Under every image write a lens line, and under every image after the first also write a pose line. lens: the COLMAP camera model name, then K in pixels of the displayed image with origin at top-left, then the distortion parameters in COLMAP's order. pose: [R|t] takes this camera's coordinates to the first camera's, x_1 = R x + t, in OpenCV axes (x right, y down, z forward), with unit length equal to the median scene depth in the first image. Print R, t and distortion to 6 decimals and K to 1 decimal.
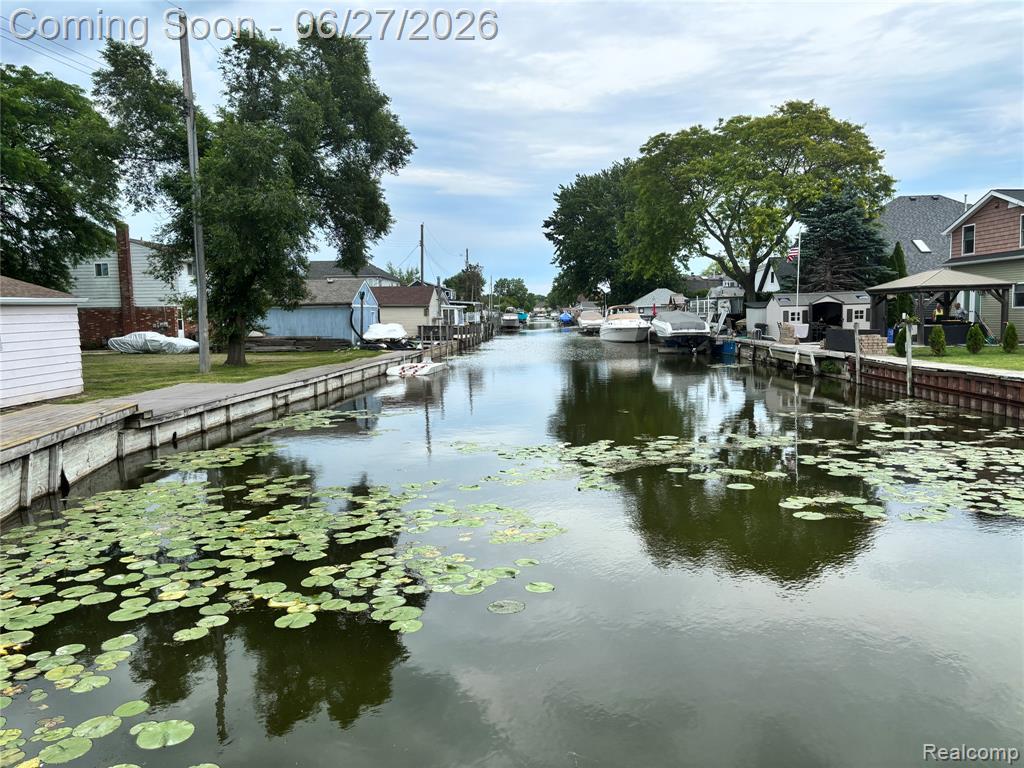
lens RADIAL K [[759.0, 0, 514.8], [0, 759.0, 384.8], [0, 0, 1]] dist [0.046960, -0.050672]
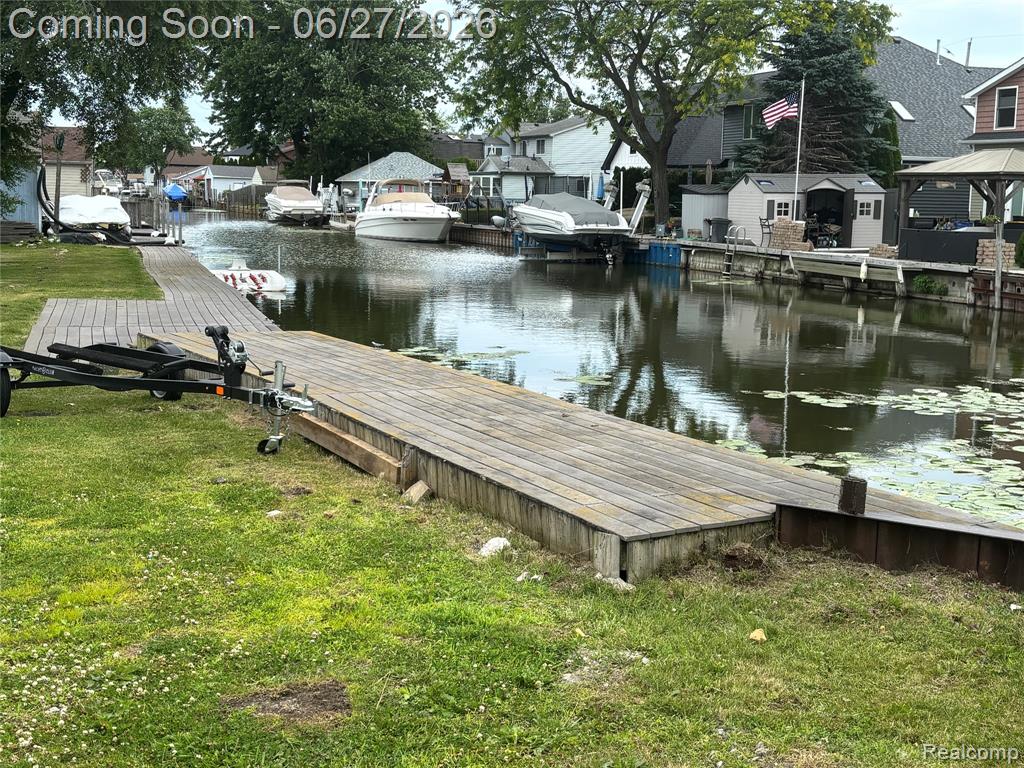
lens RADIAL K [[1320.0, 0, 475.2], [0, 1320.0, 383.9], [0, 0, 1]] dist [0.033968, 0.000000]
pose [[0.937260, -0.012719, 0.348399, -0.276224], [-0.005207, 0.998712, 0.050468, 0.005455], [-0.348592, -0.049116, 0.935987, 0.010400]]
